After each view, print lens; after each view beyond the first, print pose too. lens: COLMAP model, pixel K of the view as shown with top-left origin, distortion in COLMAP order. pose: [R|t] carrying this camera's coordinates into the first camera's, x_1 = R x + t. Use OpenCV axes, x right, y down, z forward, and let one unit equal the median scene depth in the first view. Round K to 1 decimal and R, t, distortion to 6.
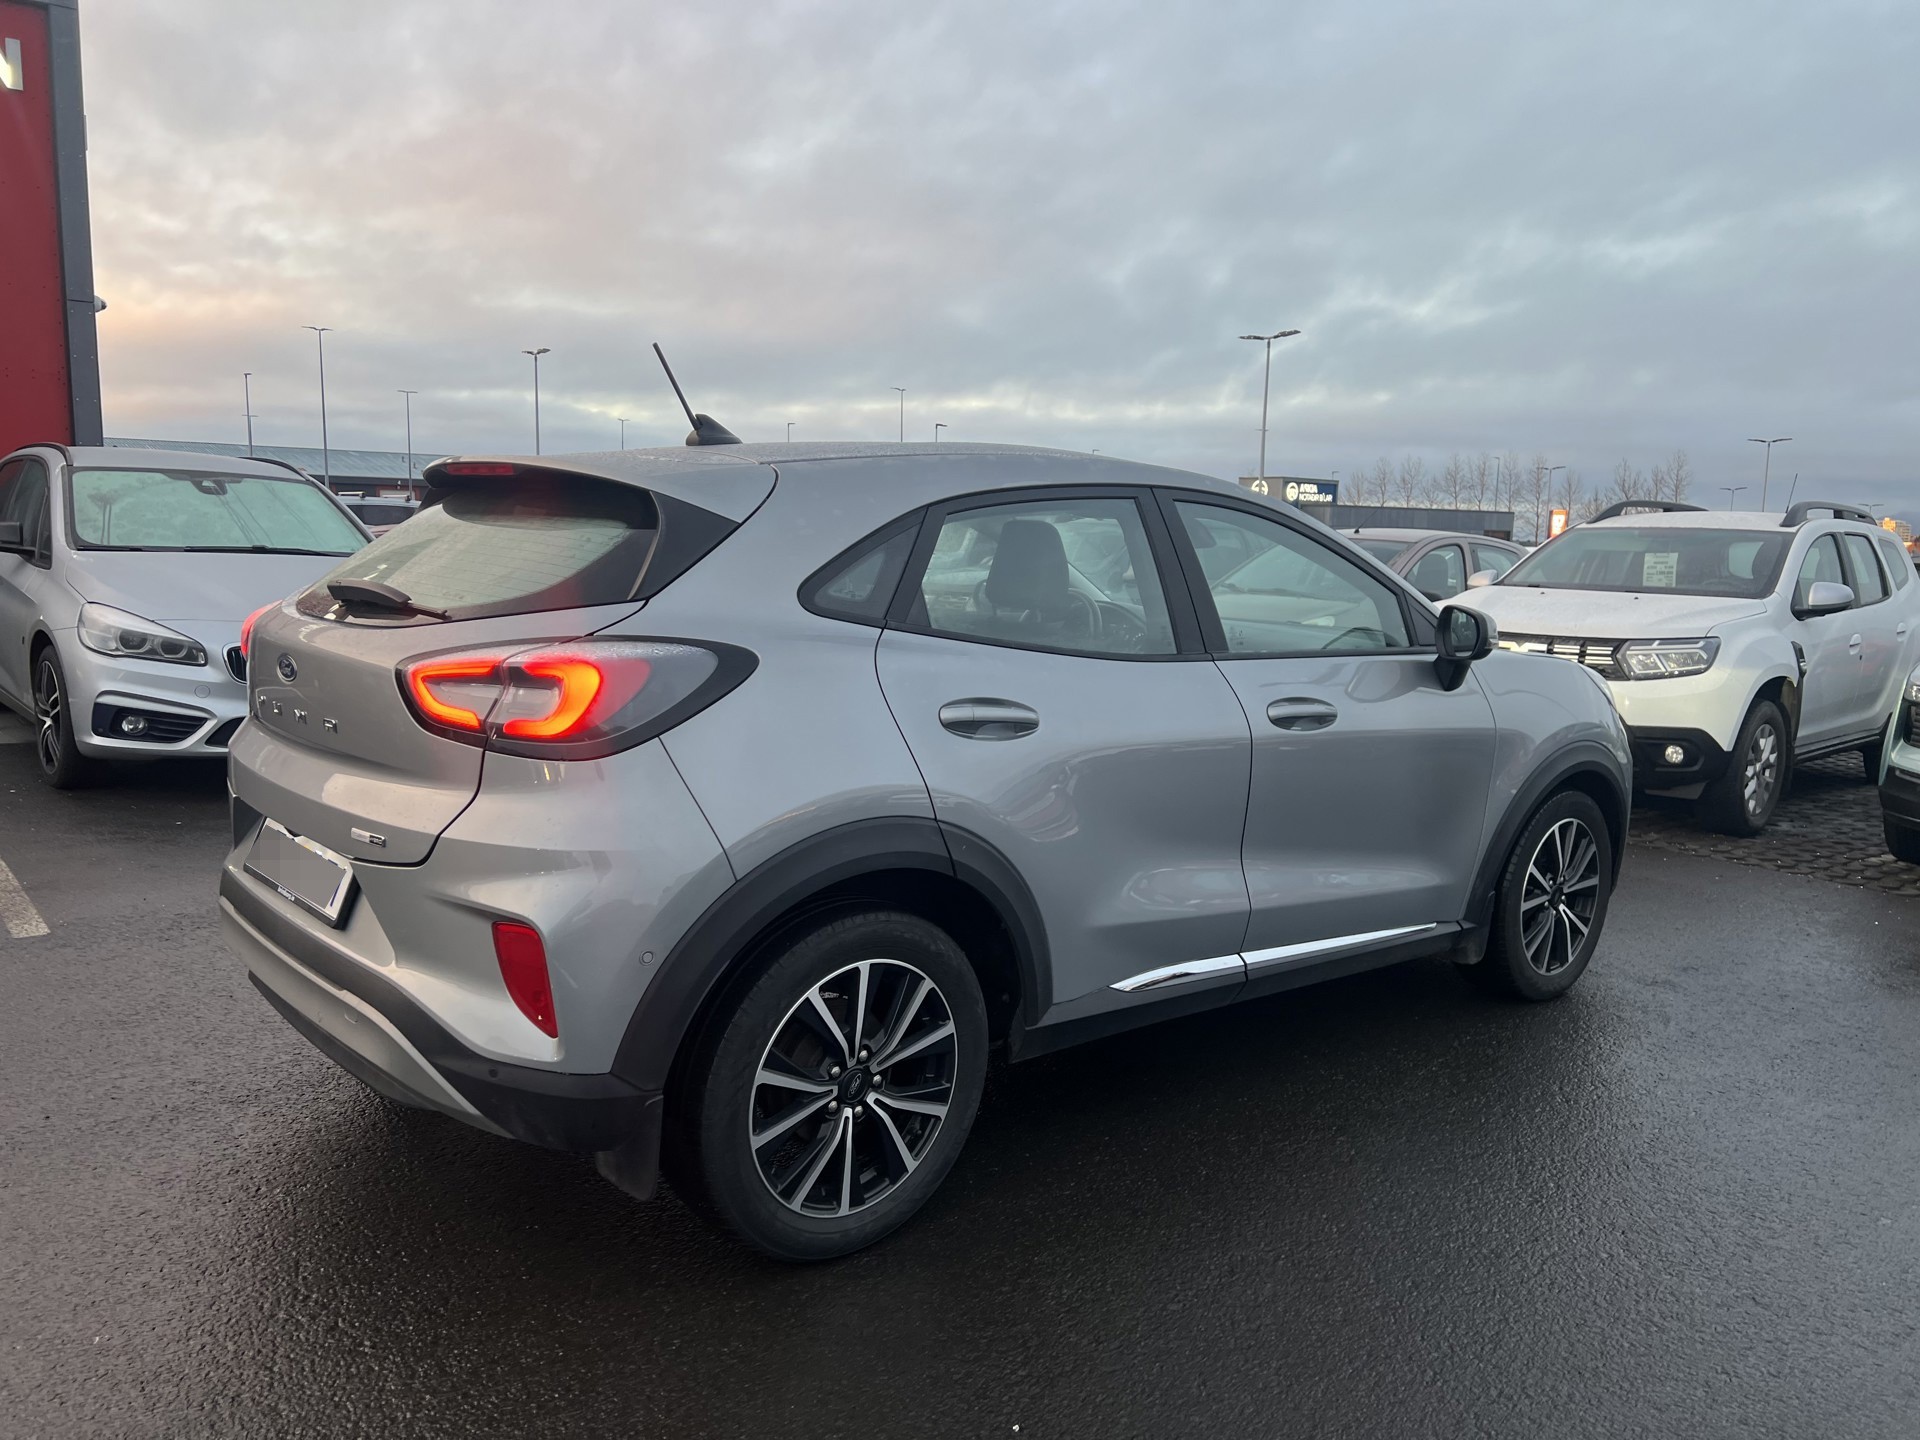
lens RADIAL K [[1459.1, 0, 960.0], [0, 1459.1, 720.0], [0, 0, 1]] dist [0.001061, -0.014043]
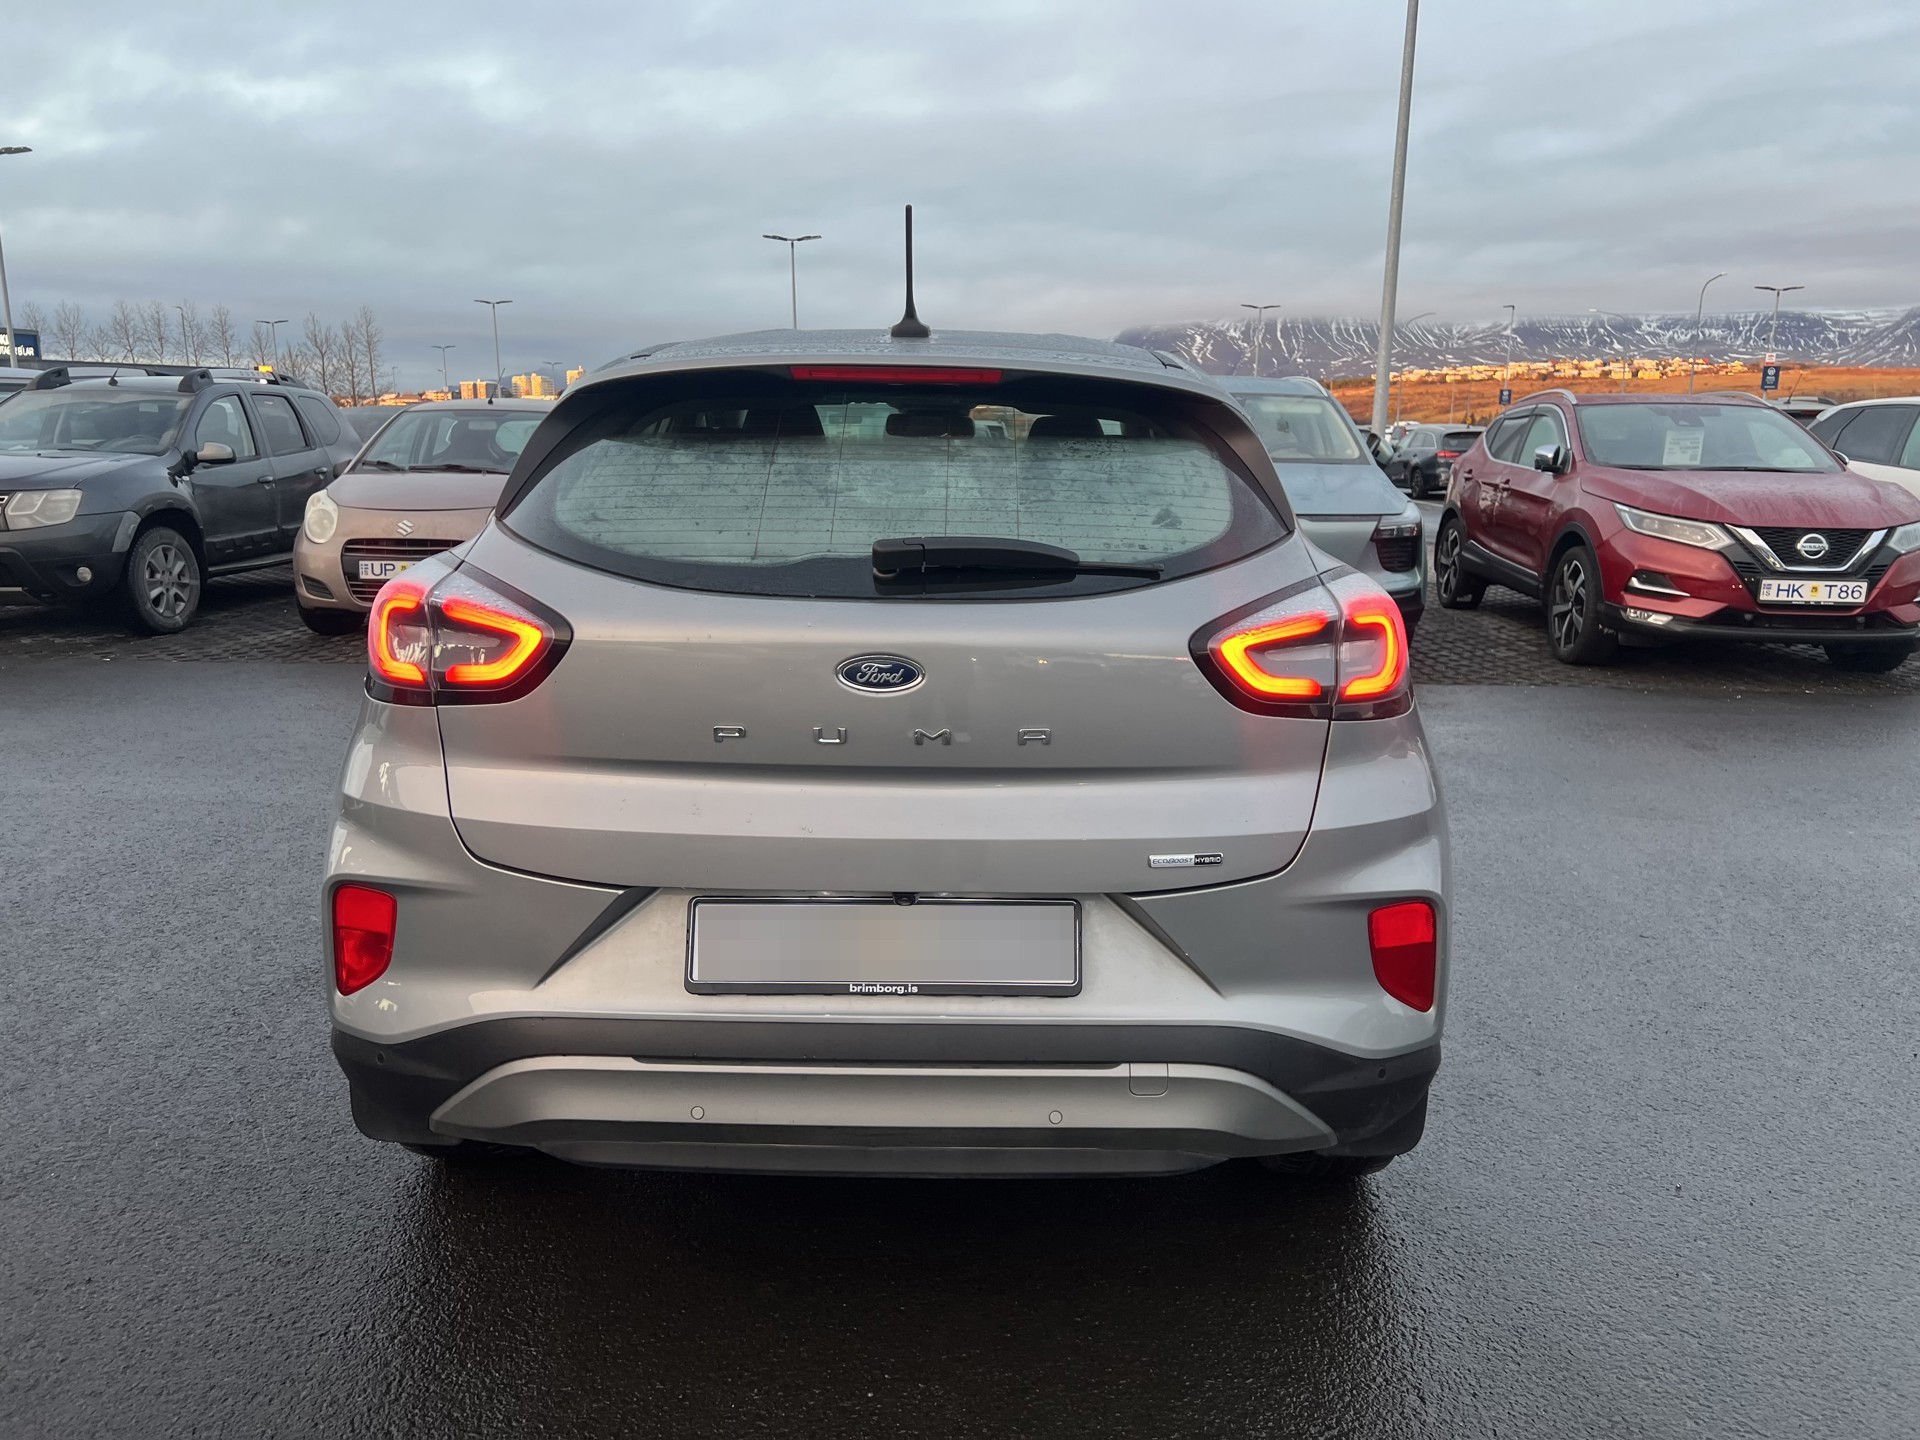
lens RADIAL K [[1459.1, 0, 960.0], [0, 1459.1, 720.0], [0, 0, 1]] dist [0.001061, -0.014043]
pose [[0.647466, -0.174064, 0.741950, -1.034534], [0.101459, 0.984588, 0.142449, -0.115466], [-0.755311, -0.016954, 0.655148, 0.571275]]
